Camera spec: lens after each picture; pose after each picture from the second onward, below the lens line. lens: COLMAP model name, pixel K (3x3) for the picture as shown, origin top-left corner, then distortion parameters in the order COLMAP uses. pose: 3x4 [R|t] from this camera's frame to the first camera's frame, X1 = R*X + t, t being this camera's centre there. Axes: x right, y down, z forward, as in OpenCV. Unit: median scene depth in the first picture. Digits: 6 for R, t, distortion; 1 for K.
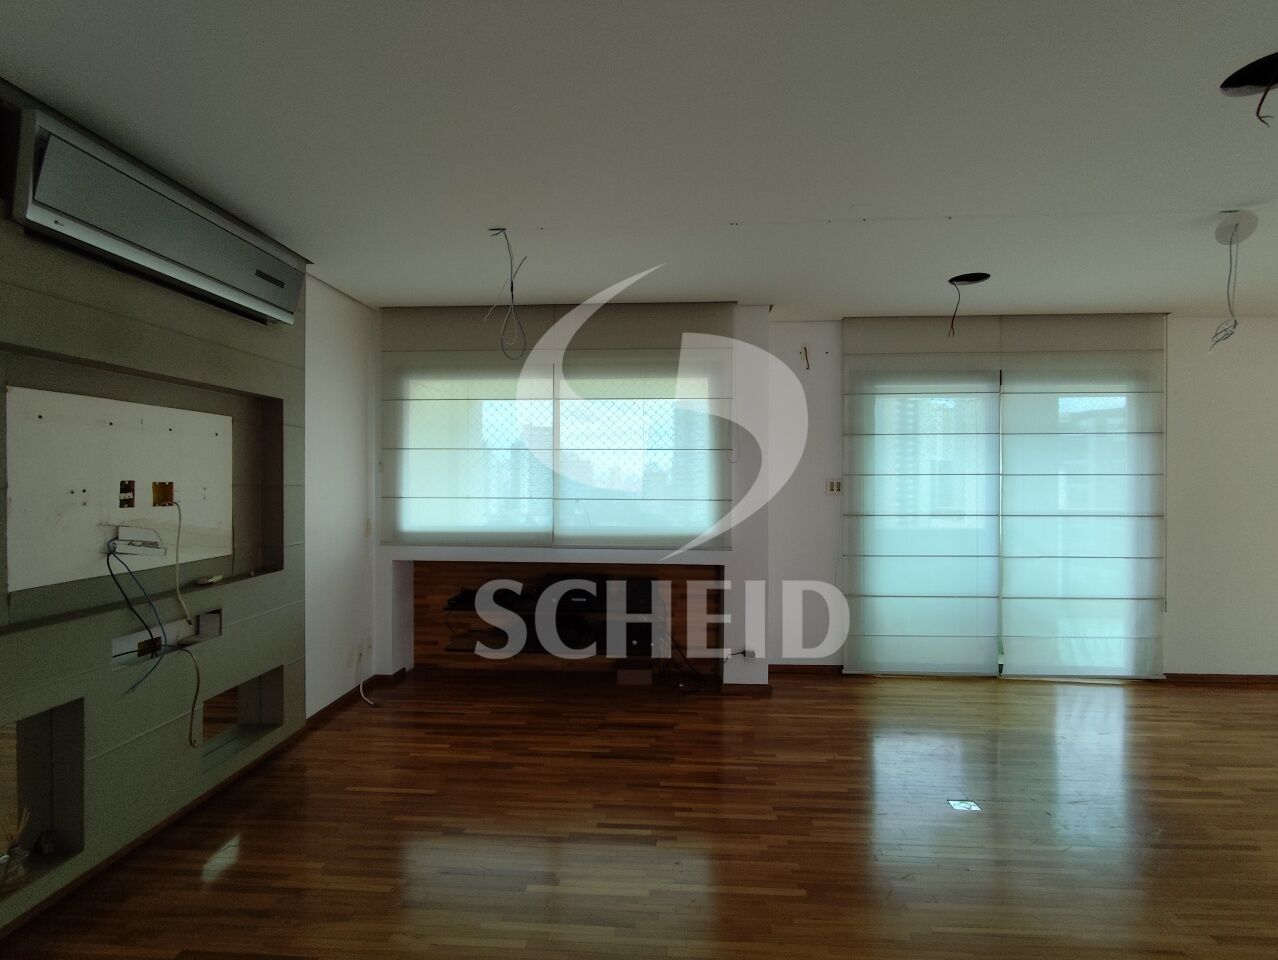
lens RADIAL K [[586.2, 0, 641.9], [0, 586.2, 473.4], [0, 0, 1]] dist [0.029133, 0.000029]
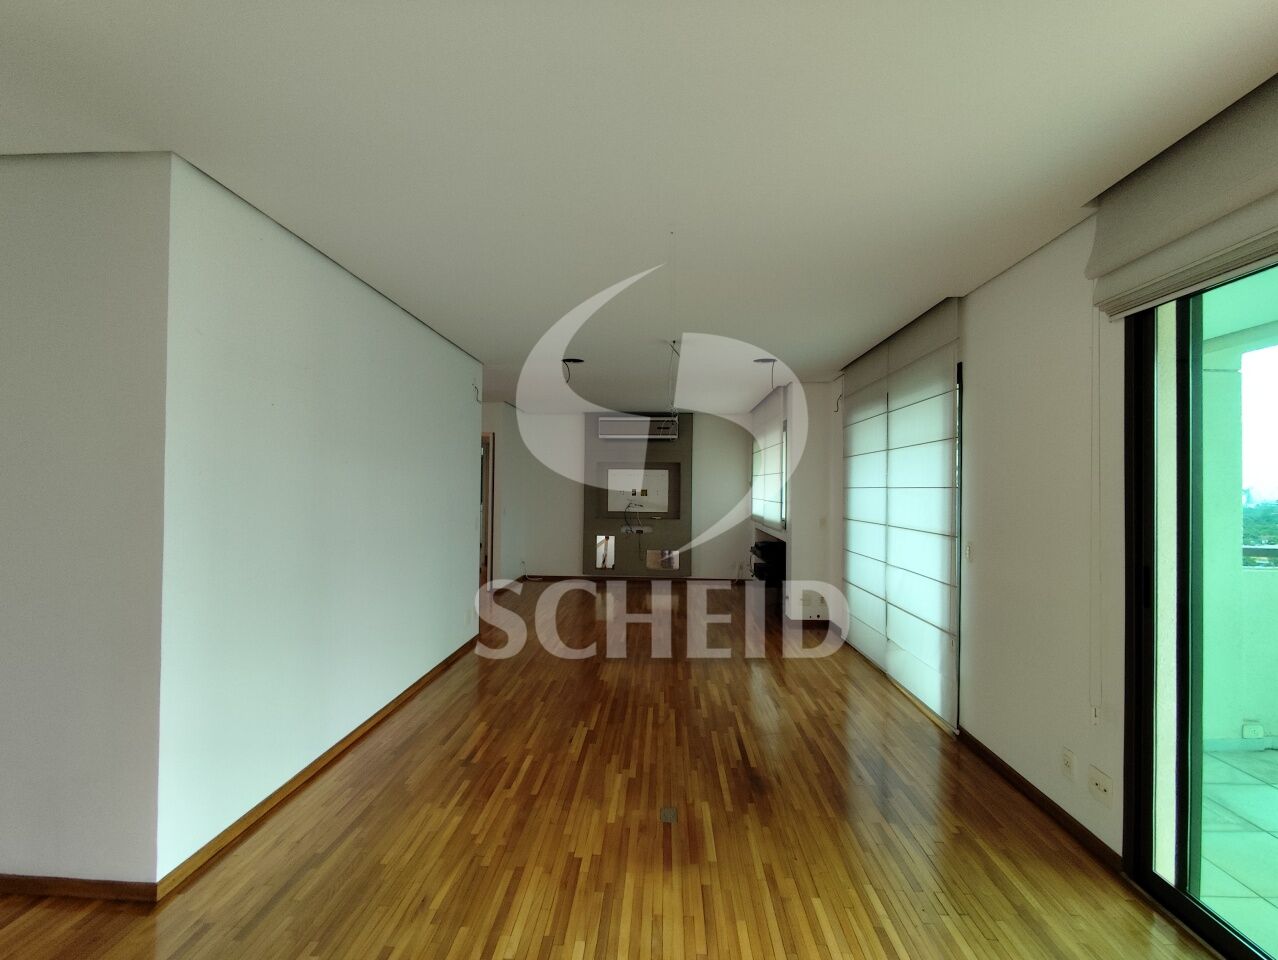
lens RADIAL K [[585.0, 0, 635.8], [0, 585.0, 479.6], [0, 0, 1]] dist [0.001211, 0.000206]
pose [[-0.008401, -0.012863, -0.999882, 2.566624], [-0.001370, 0.999916, -0.012852, -0.001249], [0.999964, 0.001262, -0.008418, 0.863666]]
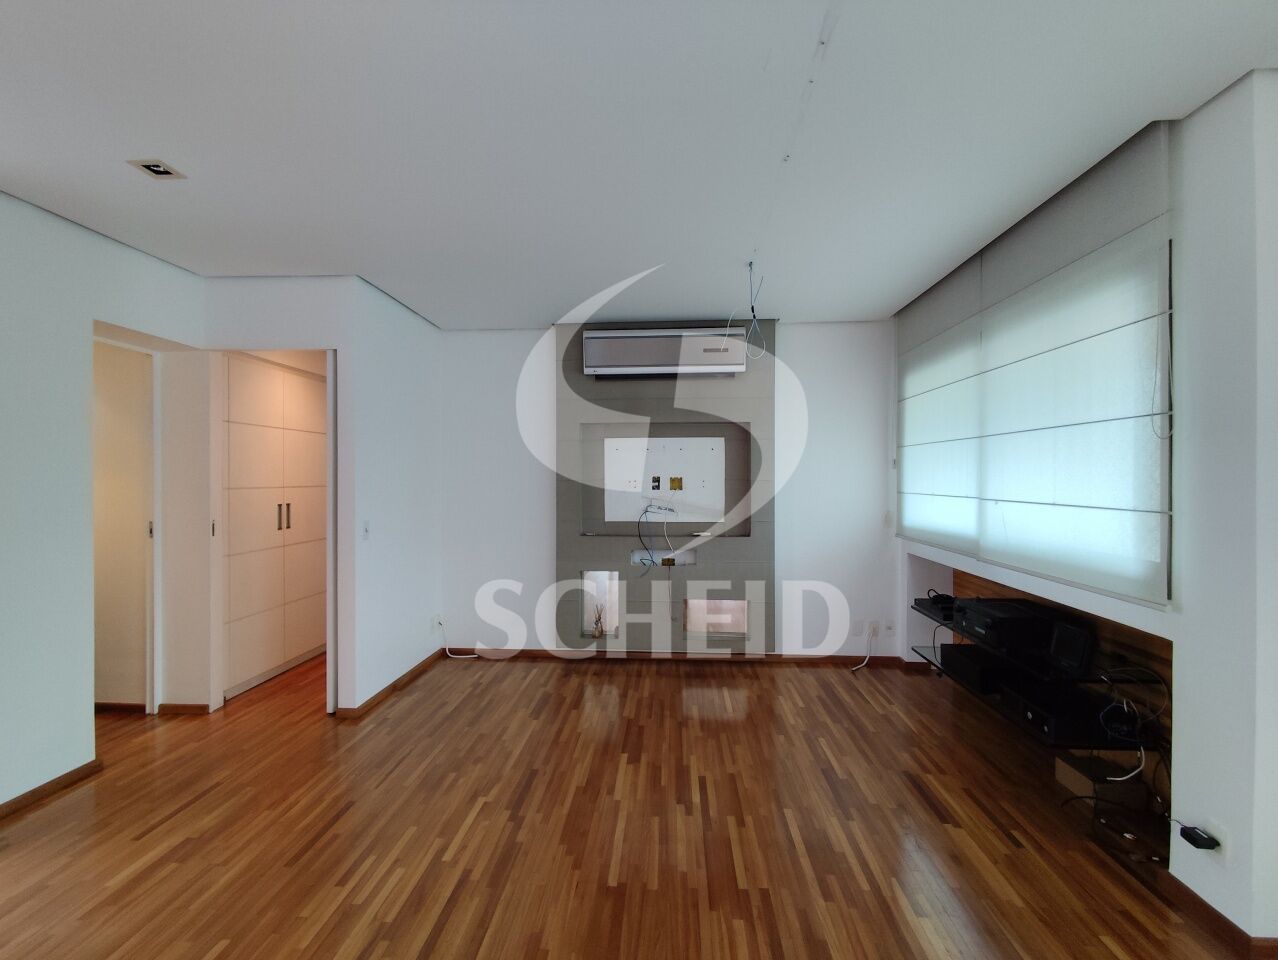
lens RADIAL K [[585.0, 0, 635.8], [0, 585.0, 479.6], [0, 0, 1]] dist [0.001211, 0.000206]
pose [[-0.005743, -0.003216, -0.999978, 0.926179], [0.008821, 0.999956, -0.003266, 0.023004], [0.999945, -0.008839, -0.005714, 0.778613]]
